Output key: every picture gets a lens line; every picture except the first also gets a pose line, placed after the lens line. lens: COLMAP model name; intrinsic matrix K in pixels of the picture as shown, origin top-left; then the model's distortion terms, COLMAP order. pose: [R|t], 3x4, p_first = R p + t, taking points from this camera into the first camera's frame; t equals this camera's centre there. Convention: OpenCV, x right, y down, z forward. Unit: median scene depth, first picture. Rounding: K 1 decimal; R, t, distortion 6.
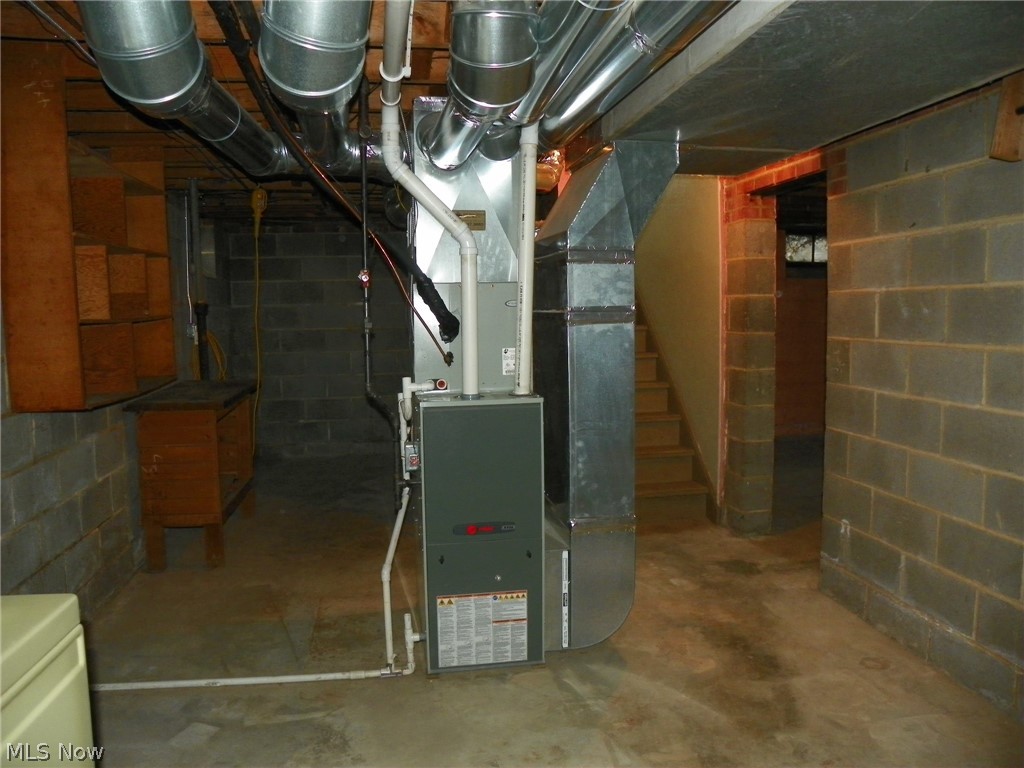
lens RADIAL K [[787.9, 0, 512.0], [0, 787.9, 384.0], [0, 0, 1]] dist [-0.152219, 0.109023]
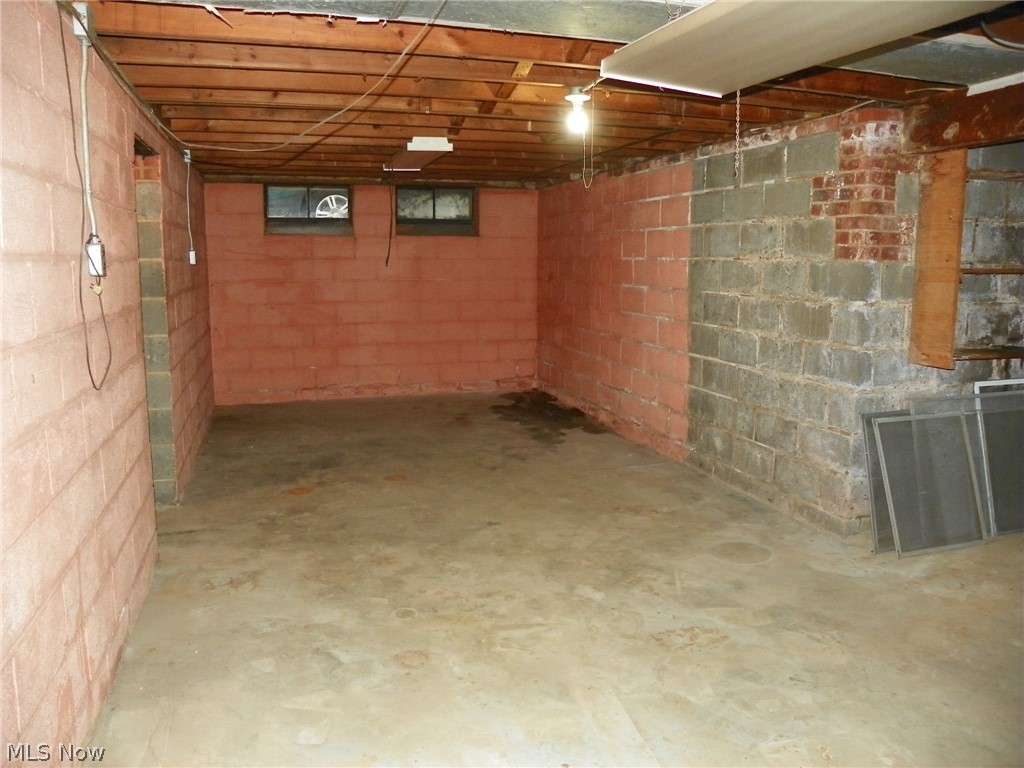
lens RADIAL K [[787.9, 0, 512.0], [0, 787.9, 384.0], [0, 0, 1]] dist [-0.152219, 0.109023]
pose [[0.989977, -0.003854, 0.141177, 0.356217], [-0.005085, 0.998007, 0.062898, -0.012048], [-0.141138, -0.062985, 0.987984, -0.009544]]
